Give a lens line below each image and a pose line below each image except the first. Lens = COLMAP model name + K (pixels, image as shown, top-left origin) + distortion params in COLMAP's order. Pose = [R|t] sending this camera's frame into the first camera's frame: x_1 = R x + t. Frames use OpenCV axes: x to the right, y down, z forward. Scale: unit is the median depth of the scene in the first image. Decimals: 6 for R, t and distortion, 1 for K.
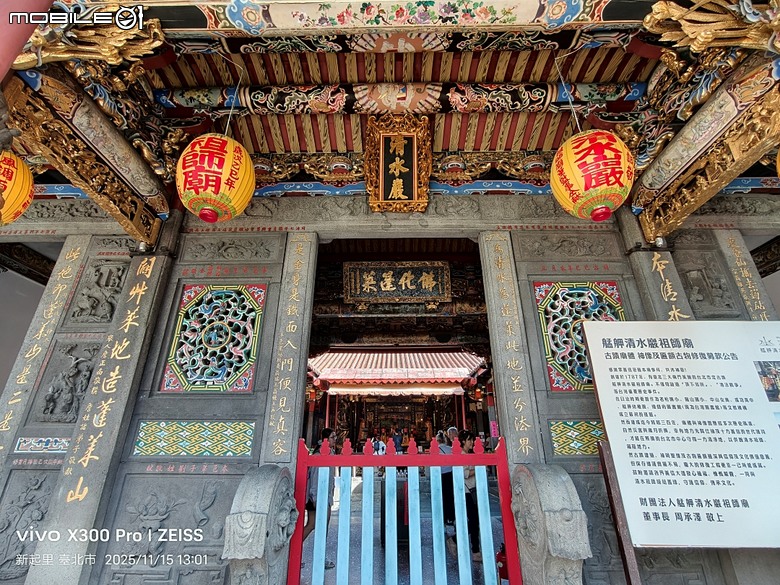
lens RADIAL K [[362.8, 0, 395.0], [0, 362.8, 282.0], [0, 0, 1]] dist [0.025699, 0.000098]
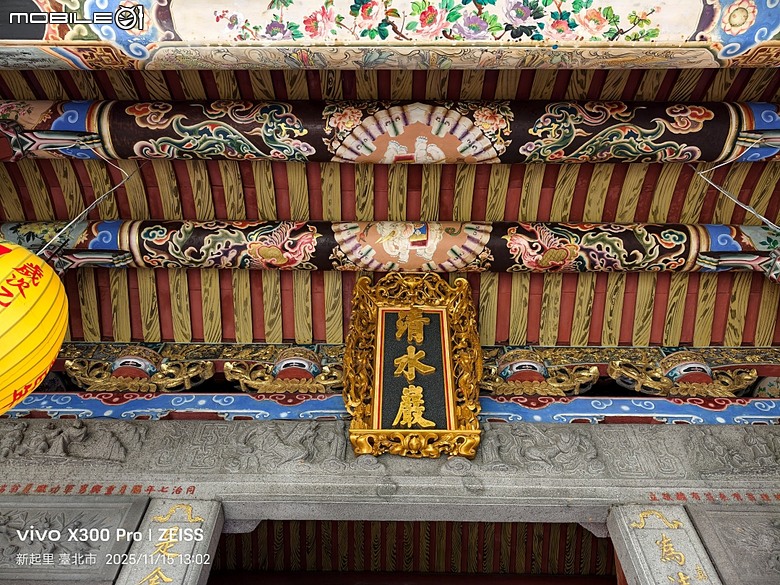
lens RADIAL K [[558.4, 0, 385.9], [0, 558.4, 289.4], [0, 0, 1]] dist [0.016220, -0.022894]
pose [[0.999821, 0.009549, -0.016364, -0.017629], [-0.016797, 0.846320, -0.532410, -0.002631], [0.008765, 0.532589, 0.846329, 0.337980]]
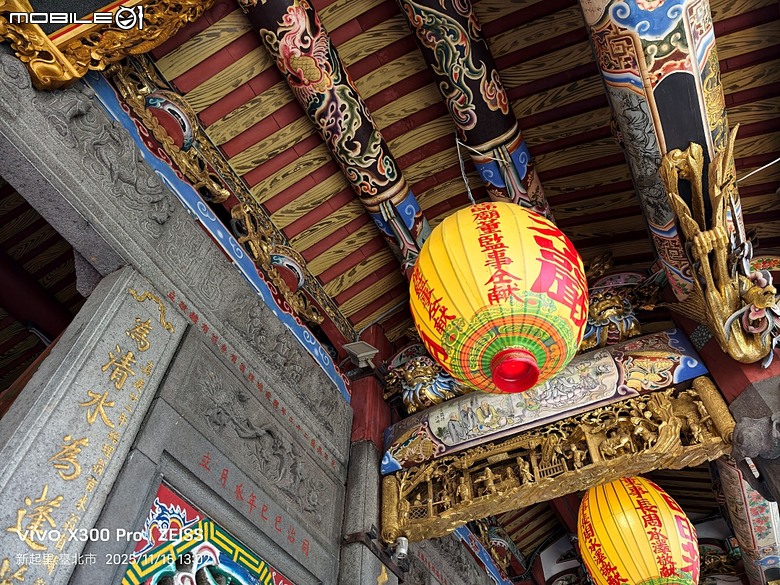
lens RADIAL K [[558.4, 0, 385.9], [0, 558.4, 295.0], [0, 0, 1]] dist [0.016220, -0.022894]
pose [[0.464294, 0.719103, 0.517032, 0.103750], [-0.389855, 0.690105, -0.609728, 0.106729], [-0.795264, 0.081526, 0.600757, 0.532921]]
